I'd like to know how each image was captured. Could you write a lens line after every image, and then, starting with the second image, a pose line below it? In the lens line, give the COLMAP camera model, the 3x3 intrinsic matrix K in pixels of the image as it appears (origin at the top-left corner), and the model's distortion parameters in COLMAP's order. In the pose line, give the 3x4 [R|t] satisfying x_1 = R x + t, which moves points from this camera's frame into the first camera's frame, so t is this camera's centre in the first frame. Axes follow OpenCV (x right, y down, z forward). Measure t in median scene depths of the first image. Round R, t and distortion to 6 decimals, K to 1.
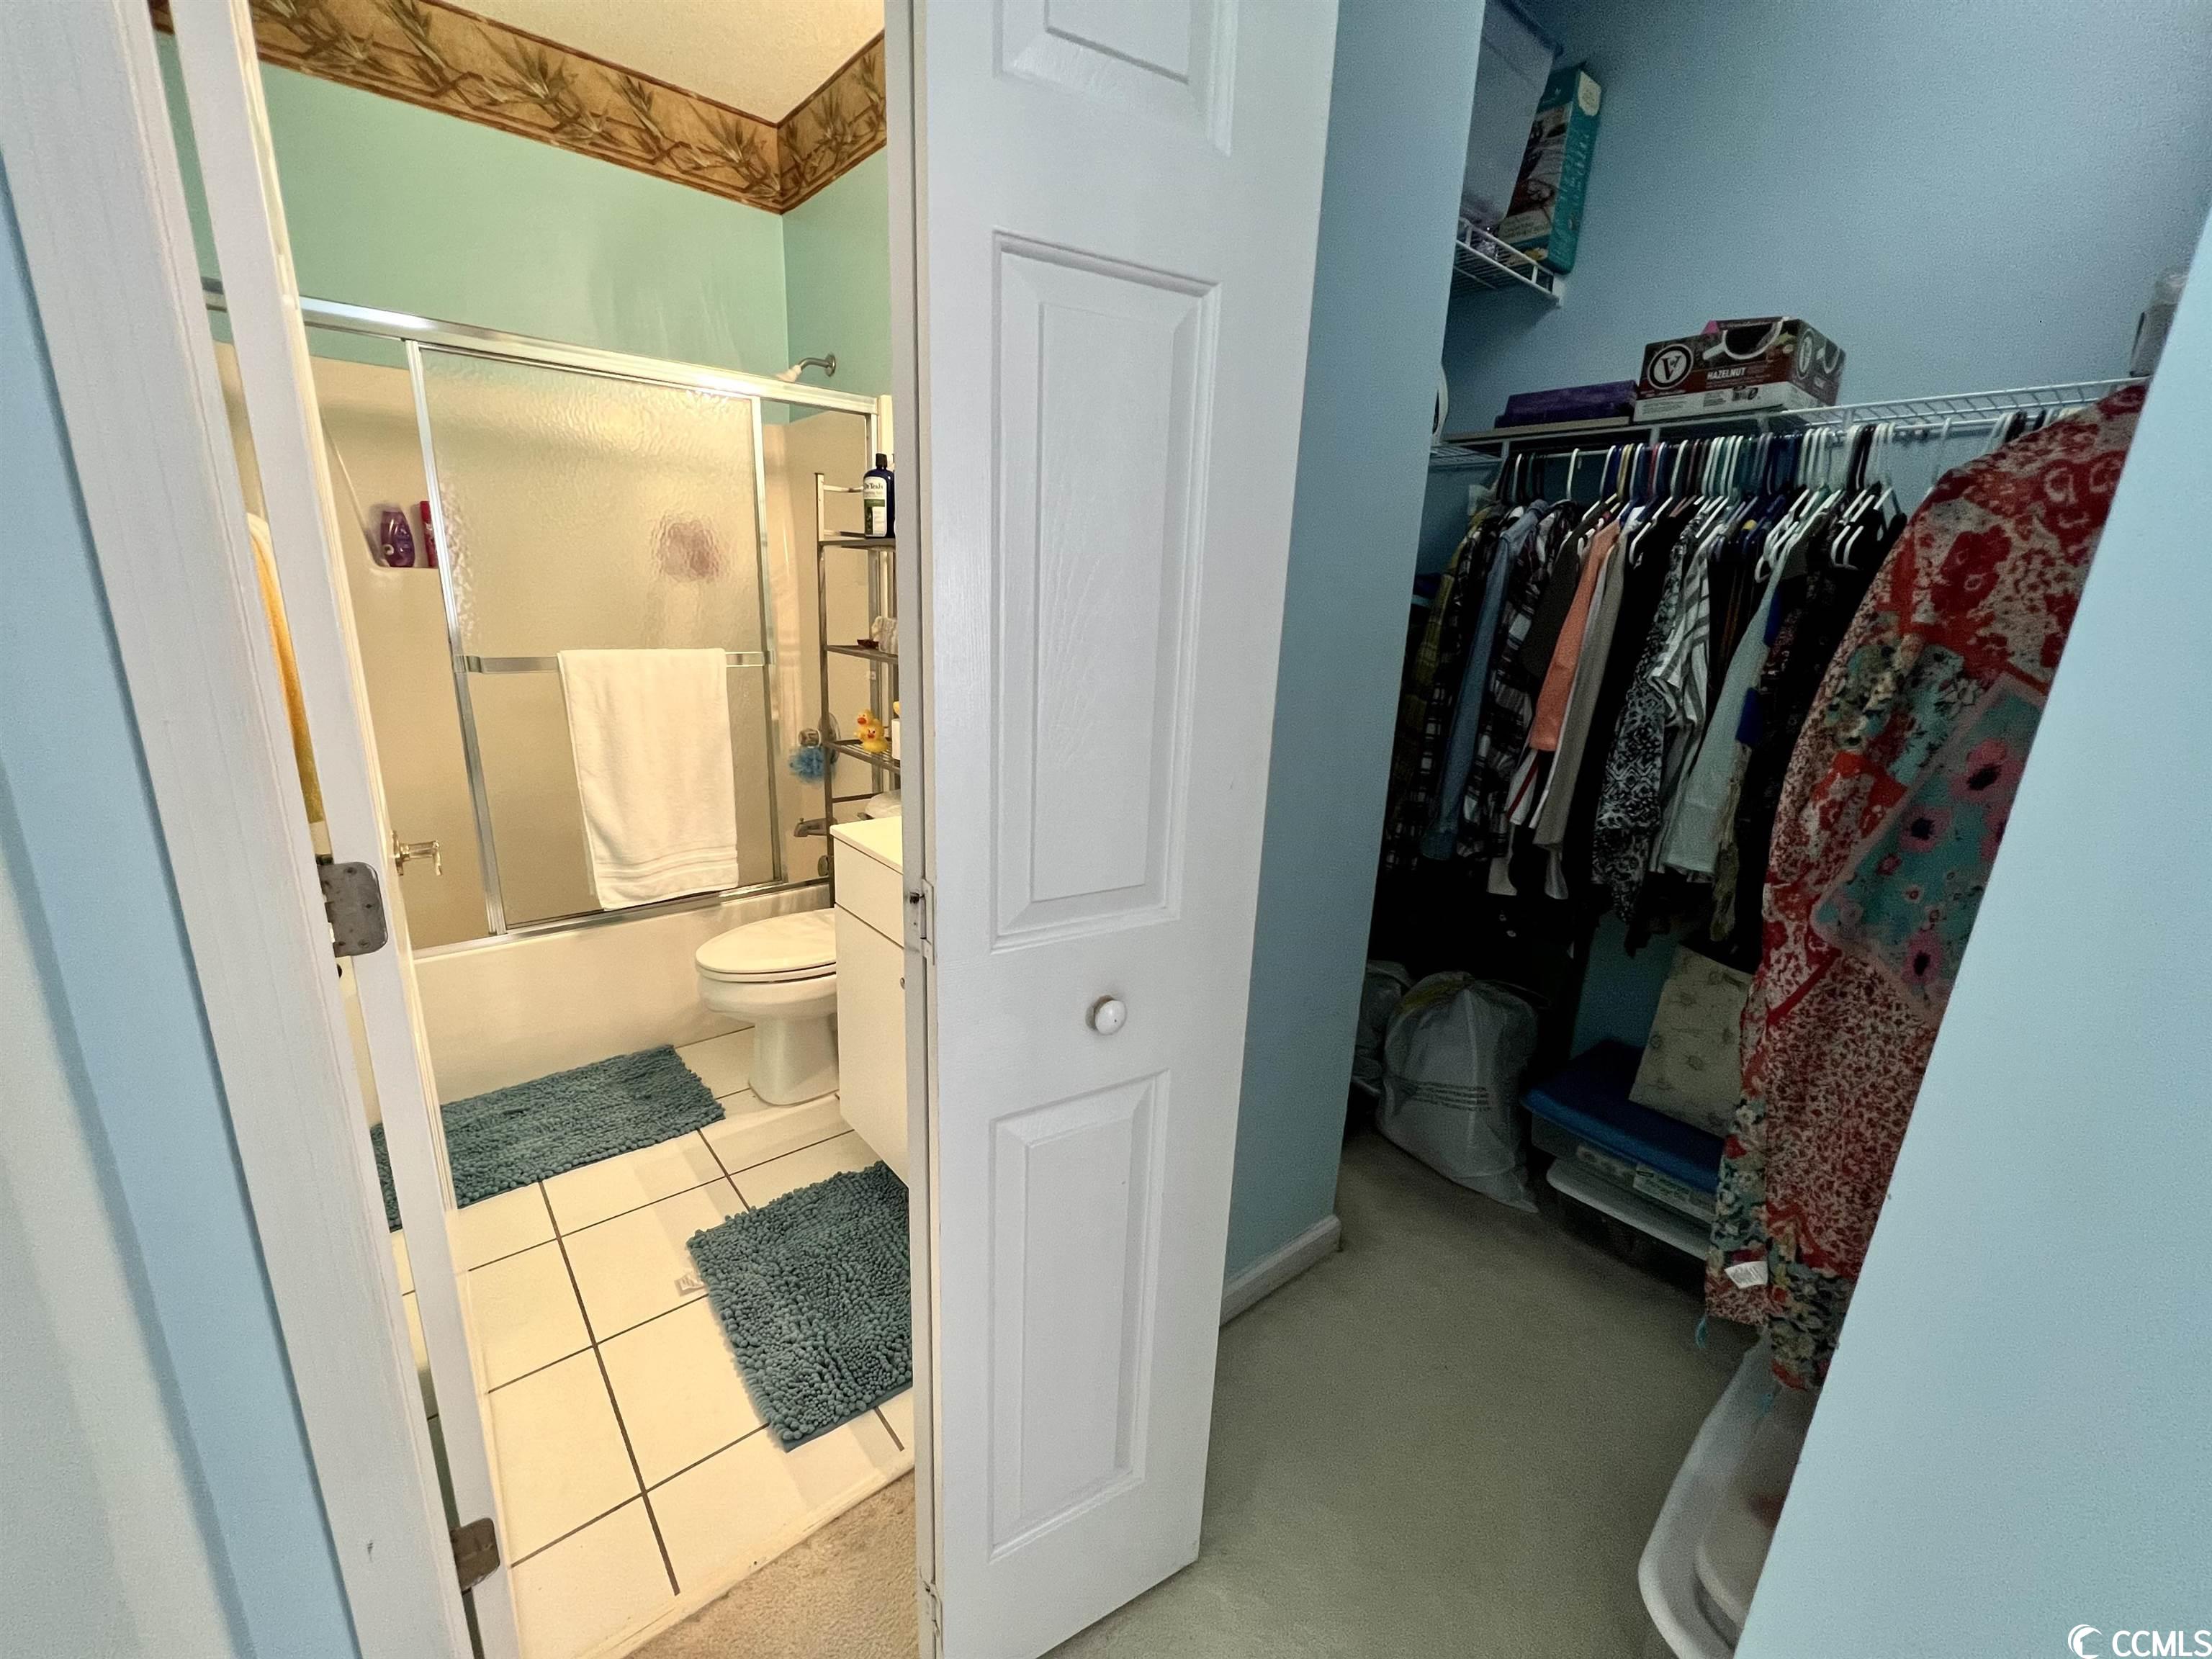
lens RADIAL K [[888.0, 0, 1113.7], [0, 888.0, 828.0], [0, 0, 1]] dist [-0.001306, 0.000865]
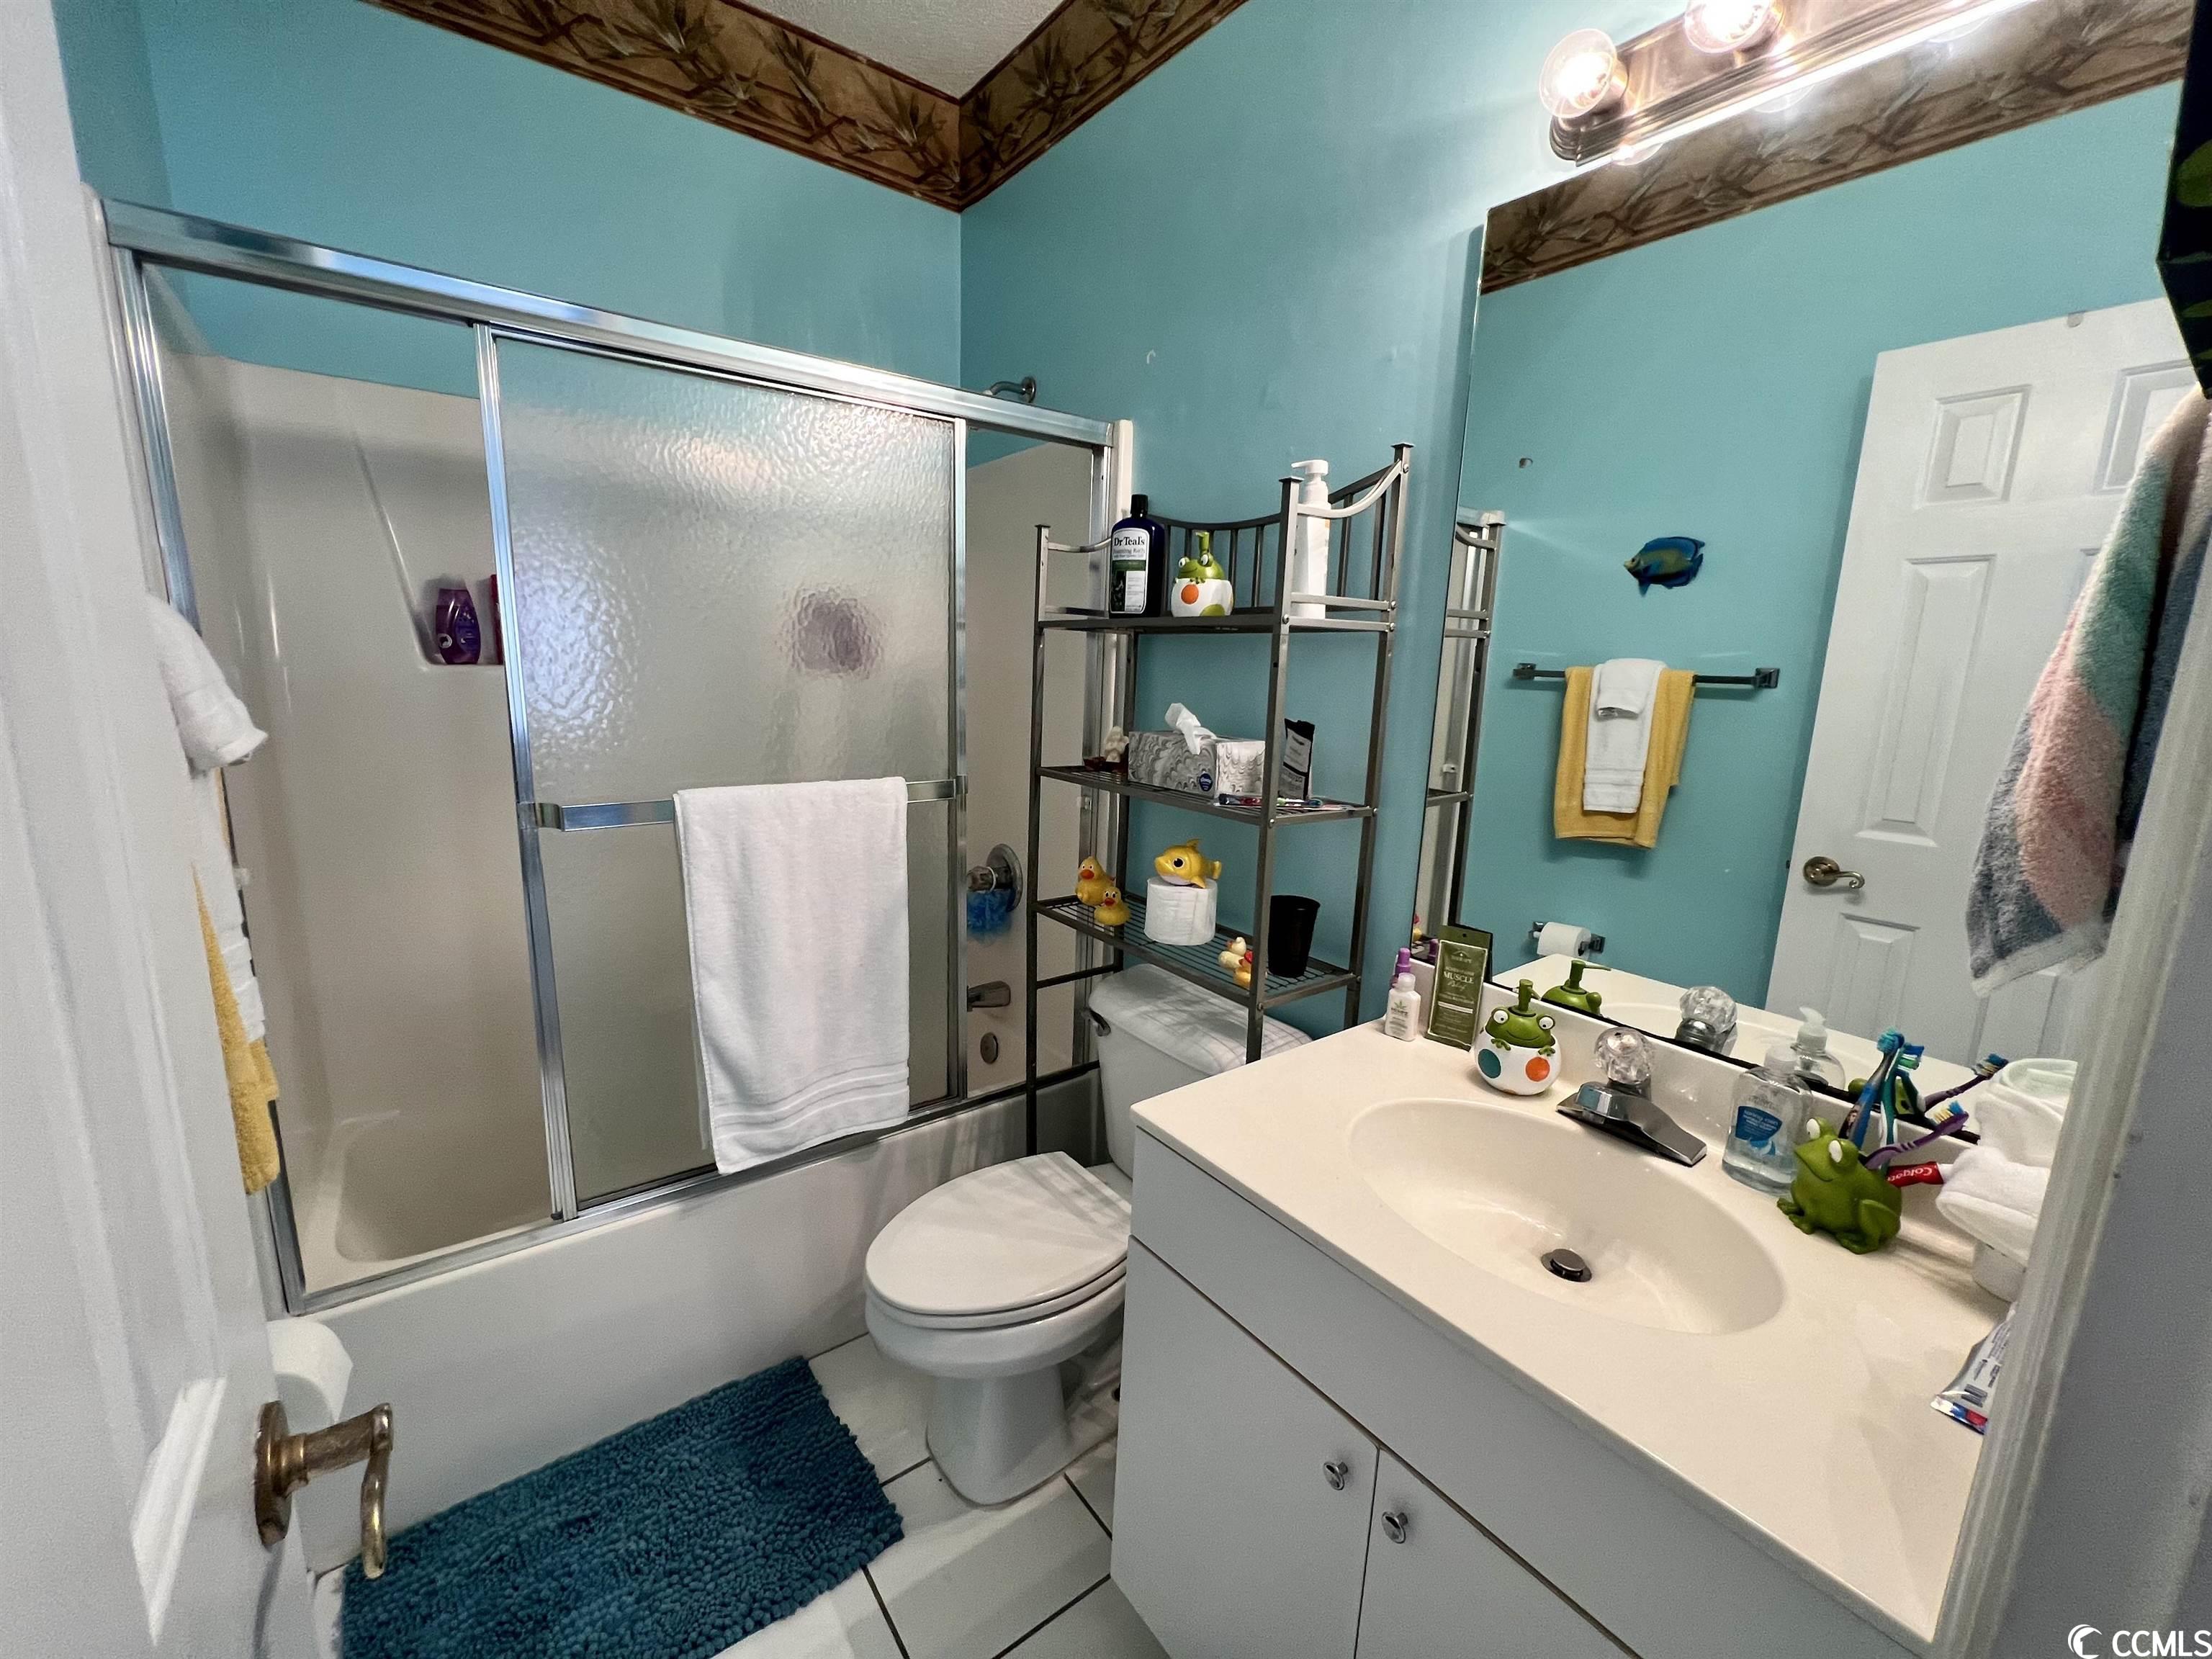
lens RADIAL K [[888.0, 0, 1112.0], [0, 888.0, 828.6], [0, 0, 1]] dist [-0.001306, 0.000865]
pose [[0.998392, -0.000214, -0.056691, -0.226355], [-0.004121, 0.997074, -0.076334, -0.104505], [0.056541, 0.076445, 0.995469, 0.311915]]
